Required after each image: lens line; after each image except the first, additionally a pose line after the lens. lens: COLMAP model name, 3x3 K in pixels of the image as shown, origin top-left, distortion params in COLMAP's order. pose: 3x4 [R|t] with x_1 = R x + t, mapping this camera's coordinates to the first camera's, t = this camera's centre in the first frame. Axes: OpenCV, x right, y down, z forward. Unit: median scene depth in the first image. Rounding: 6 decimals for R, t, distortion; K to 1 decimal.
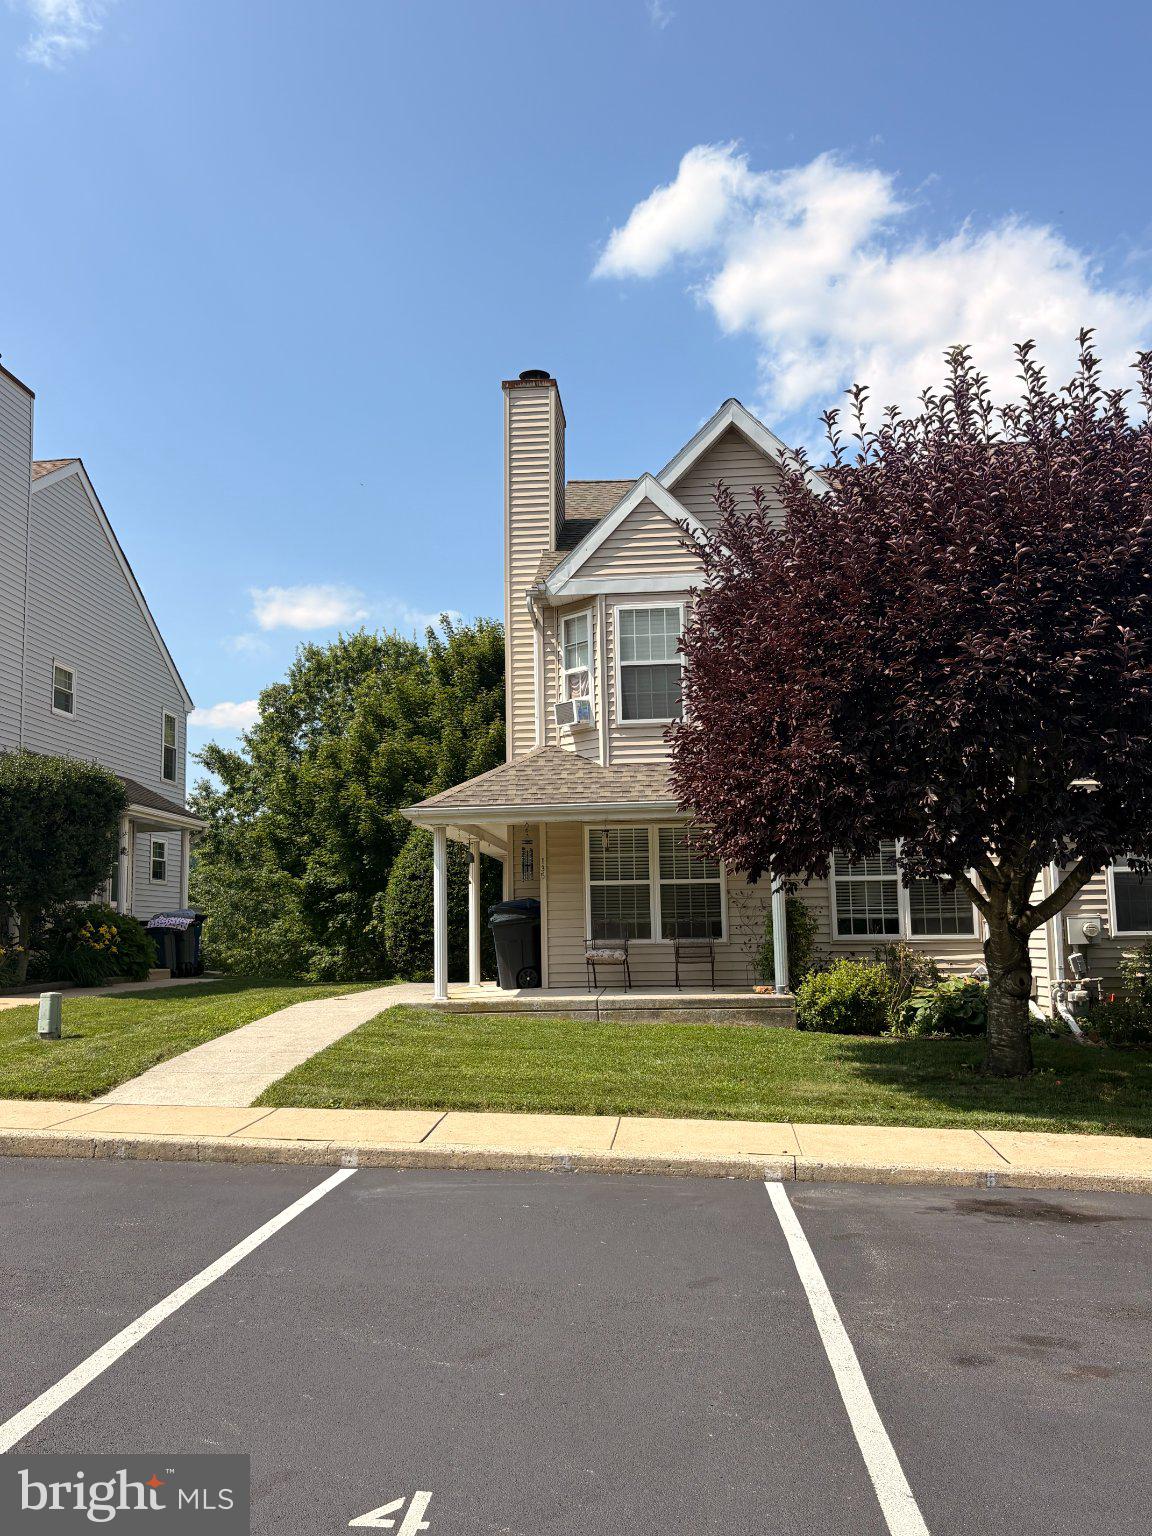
lens RADIAL K [[1348.1, 0, 579.3], [0, 1348.1, 766.3], [0, 0, 1]] dist [0.014280, 0.007497]
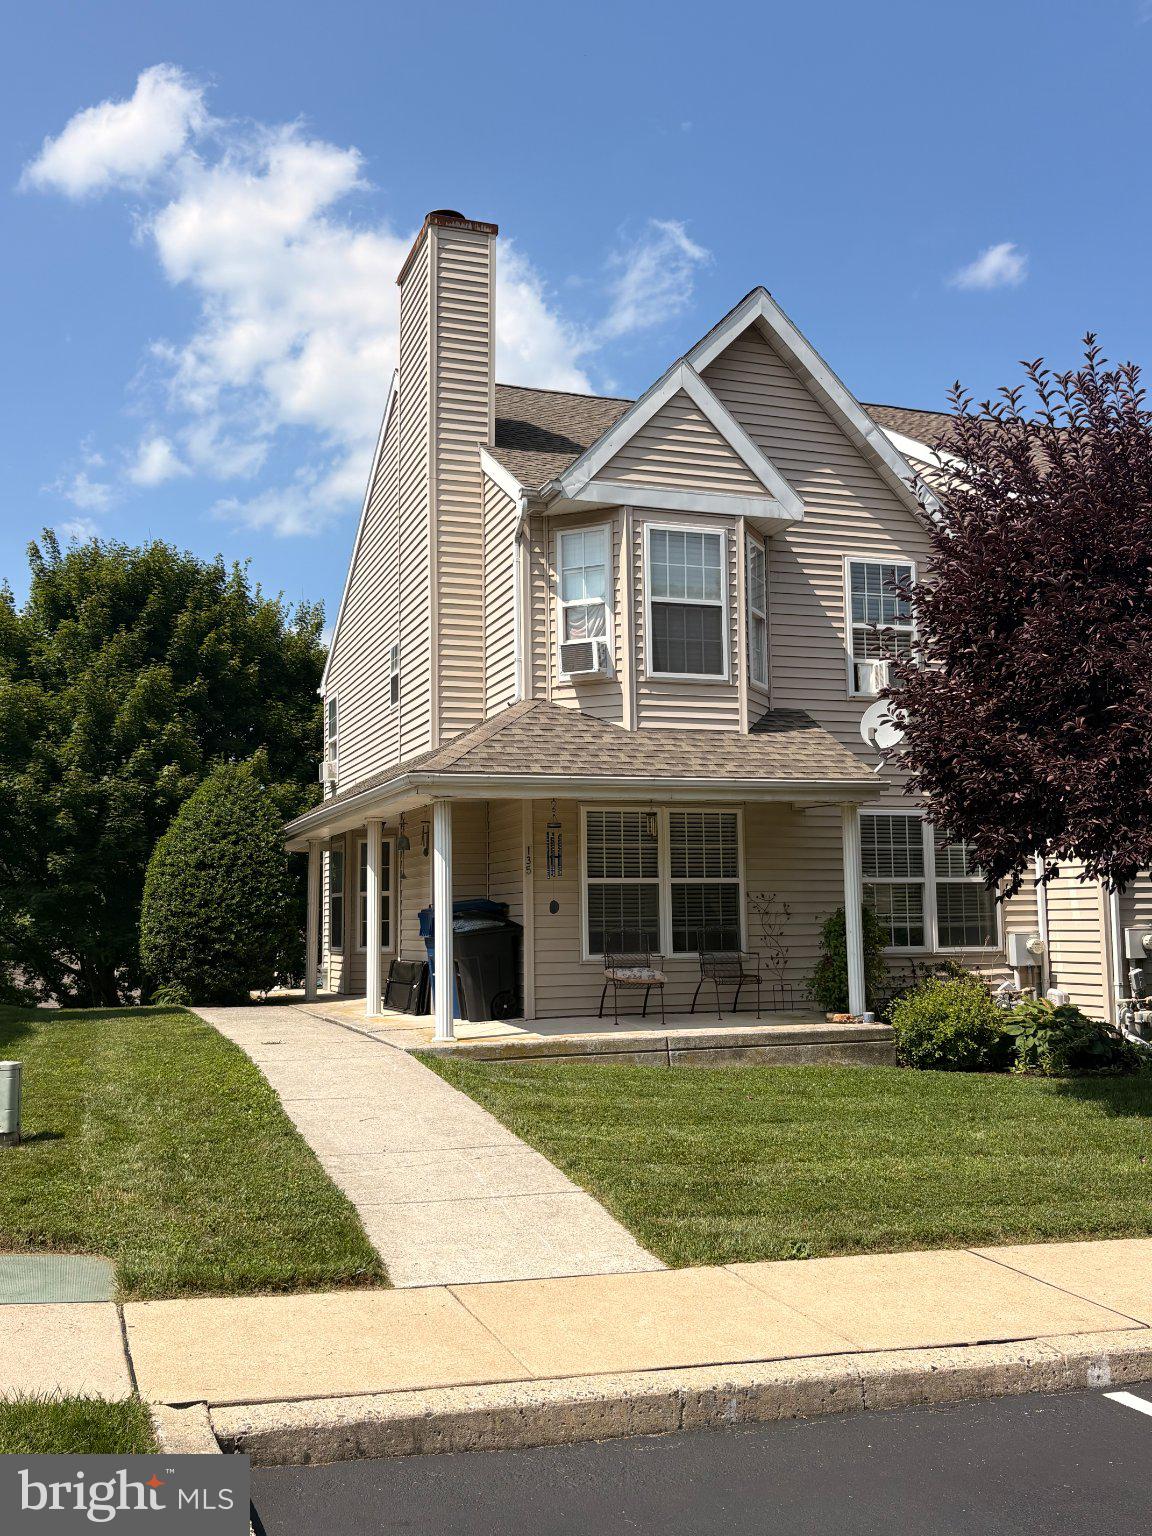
lens RADIAL K [[1391.7, 0, 580.7], [0, 1391.7, 766.1], [0, 0, 1]] dist [0.003867, 0.000000]
pose [[0.912278, 0.048915, 0.406639, -0.324212], [-0.053331, 0.998577, -0.000474, 0.022157], [-0.406084, -0.021254, 0.913589, 0.283317]]
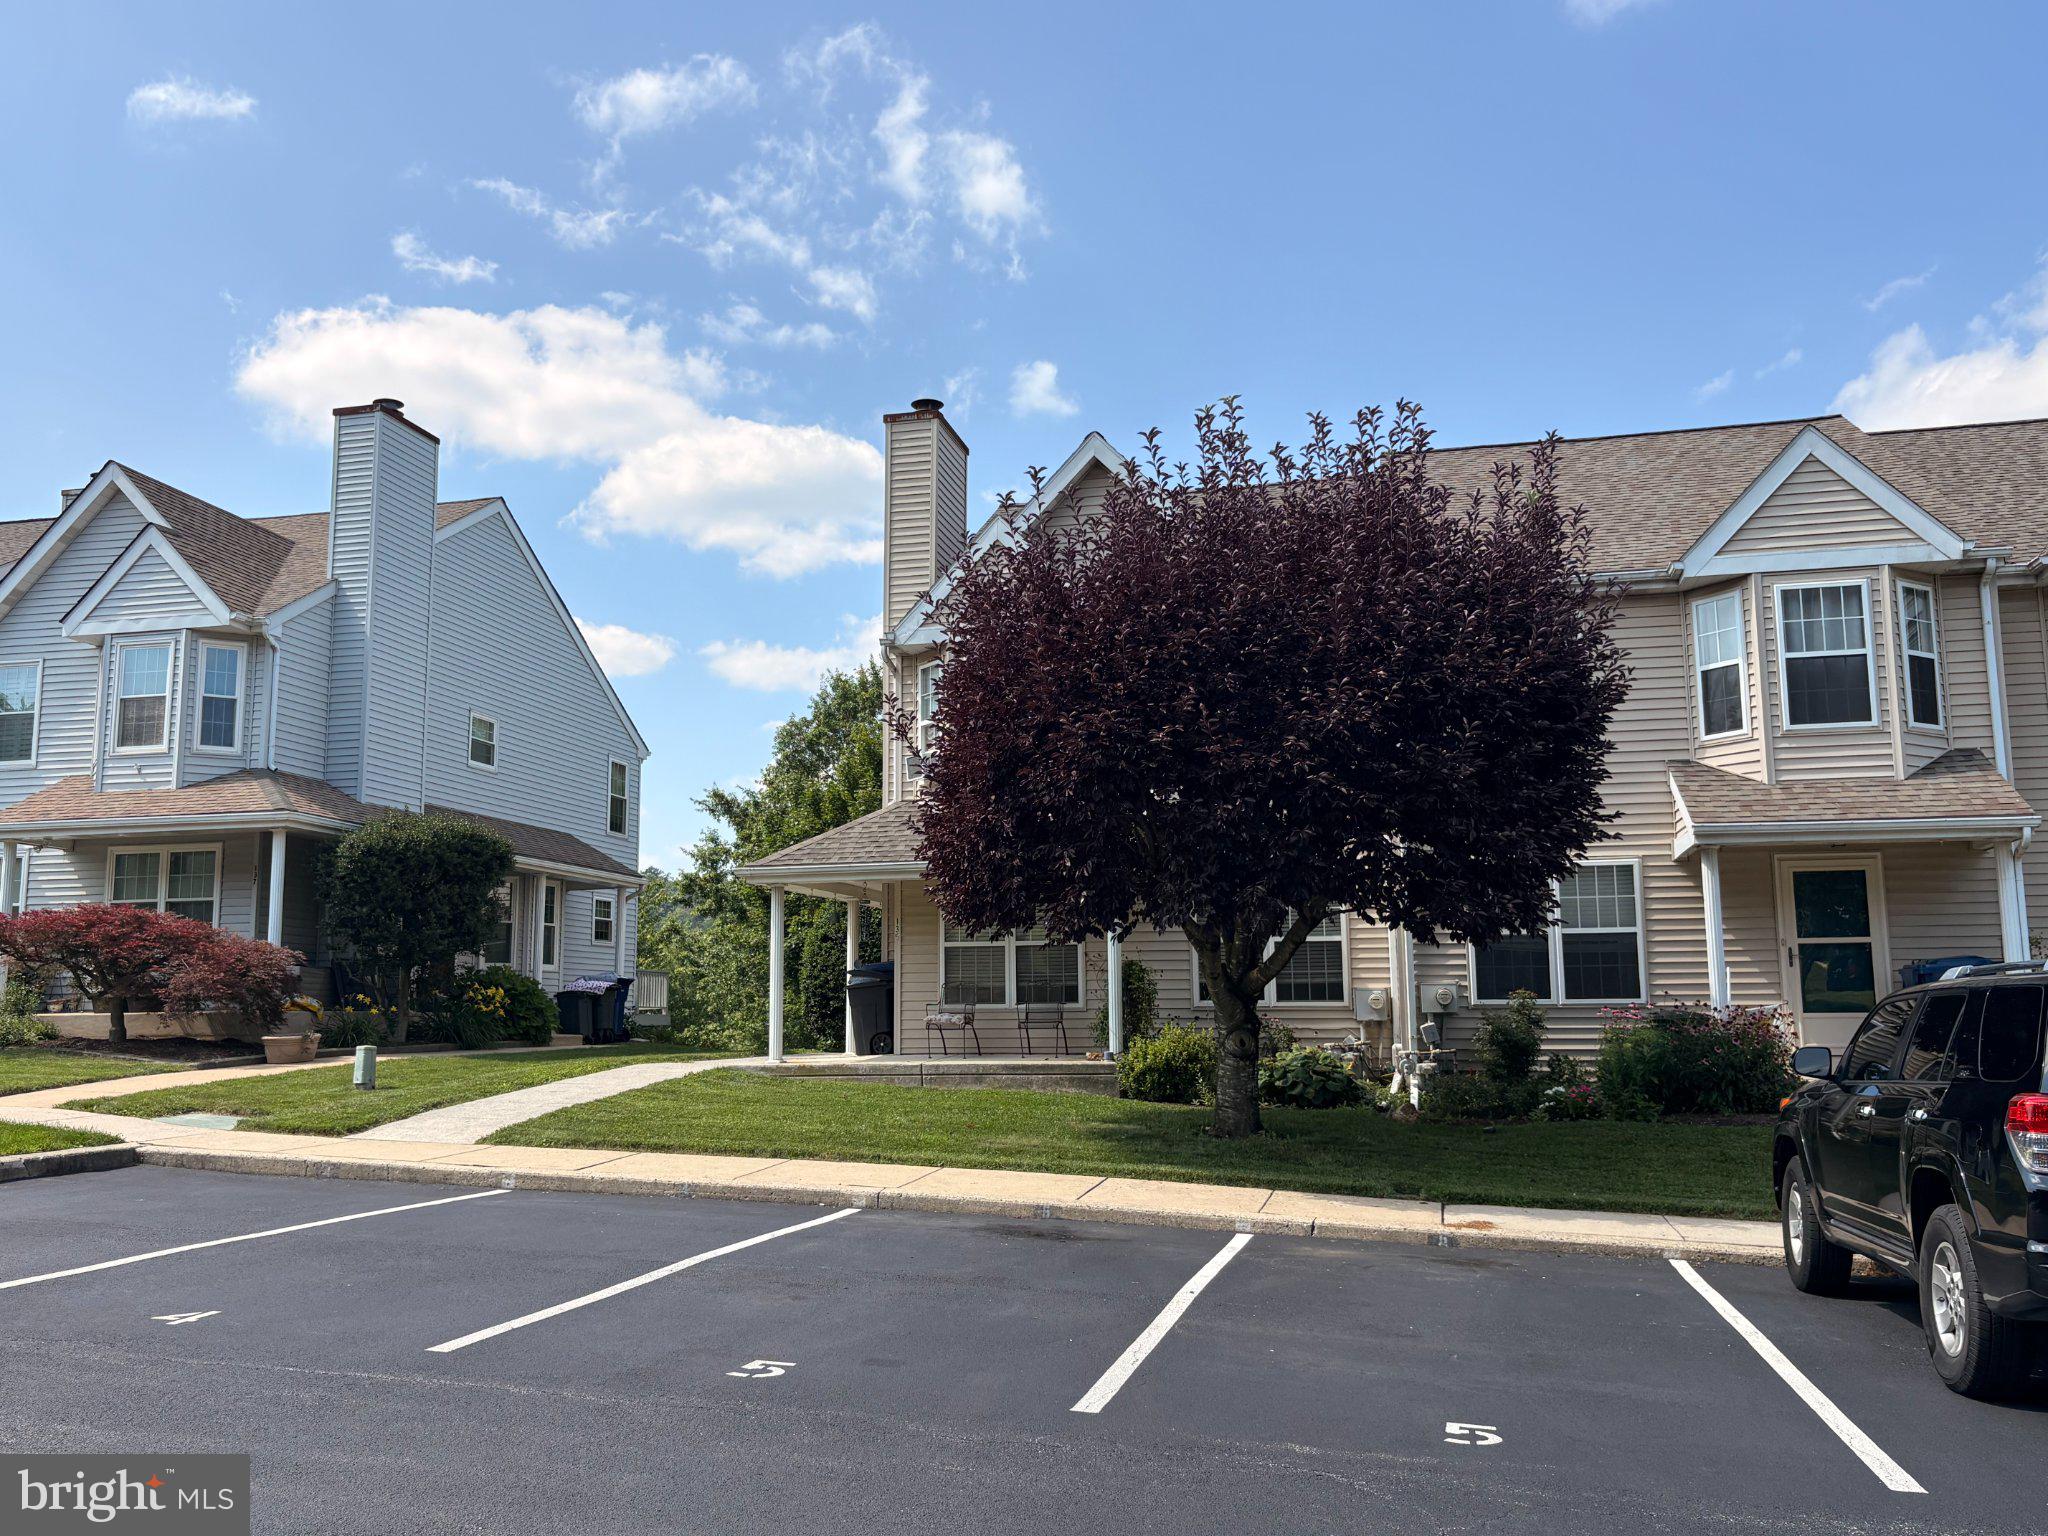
lens RADIAL K [[1703.8, 0, 1014.2], [0, 1703.8, 774.9], [0, 0, 1]] dist [0.028809, -0.021702]
pose [[0.987951, -0.011322, -0.154350, 0.248045], [0.008879, 0.999824, -0.016508, -0.013605], [0.154510, 0.014938, 0.987878, -0.191375]]
